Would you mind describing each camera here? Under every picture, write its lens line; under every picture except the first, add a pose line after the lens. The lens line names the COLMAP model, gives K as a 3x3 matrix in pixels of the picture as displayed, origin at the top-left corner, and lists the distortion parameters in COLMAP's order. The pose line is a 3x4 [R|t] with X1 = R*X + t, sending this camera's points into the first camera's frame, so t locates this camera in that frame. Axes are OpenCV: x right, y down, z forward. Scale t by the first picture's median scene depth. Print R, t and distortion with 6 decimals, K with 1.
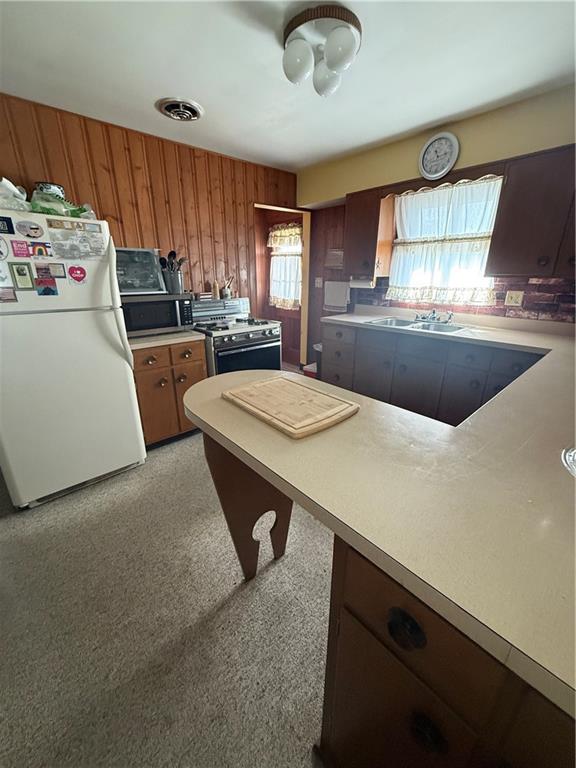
lens RADIAL K [[306.6, 0, 285.0], [0, 306.6, 383.3], [0, 0, 1]] dist [0.000464, 0.000224]
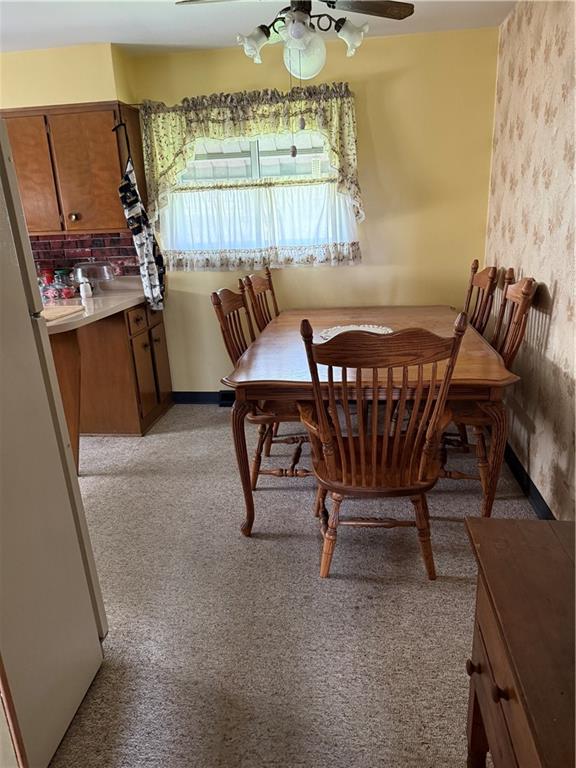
lens RADIAL K [[537.9, 0, 290.4], [0, 537.9, 382.5], [0, 0, 1]] dist [-0.010107, -0.008369]
pose [[-0.650860, -0.208631, 0.729969, -1.300779], [0.291912, 0.818813, 0.494300, -0.286593], [-0.700834, 0.534807, -0.472030, 0.727351]]
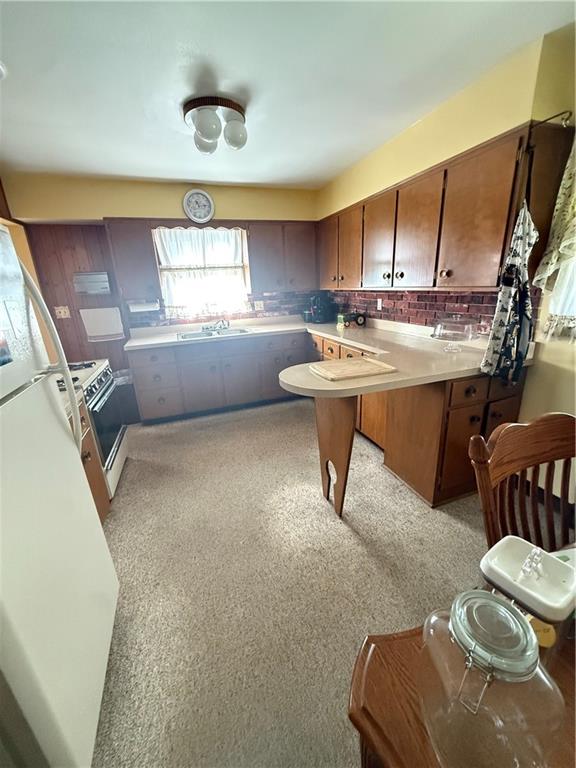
lens RADIAL K [[306.6, 0, 290.1], [0, 306.6, 383.0], [0, 0, 1]] dist [0.000464, 0.000224]
pose [[0.373283, -0.304383, 0.876362, -0.720762], [0.359569, 0.918273, 0.165783, -0.118543], [-0.855201, 0.253229, 0.452223, 0.257321]]
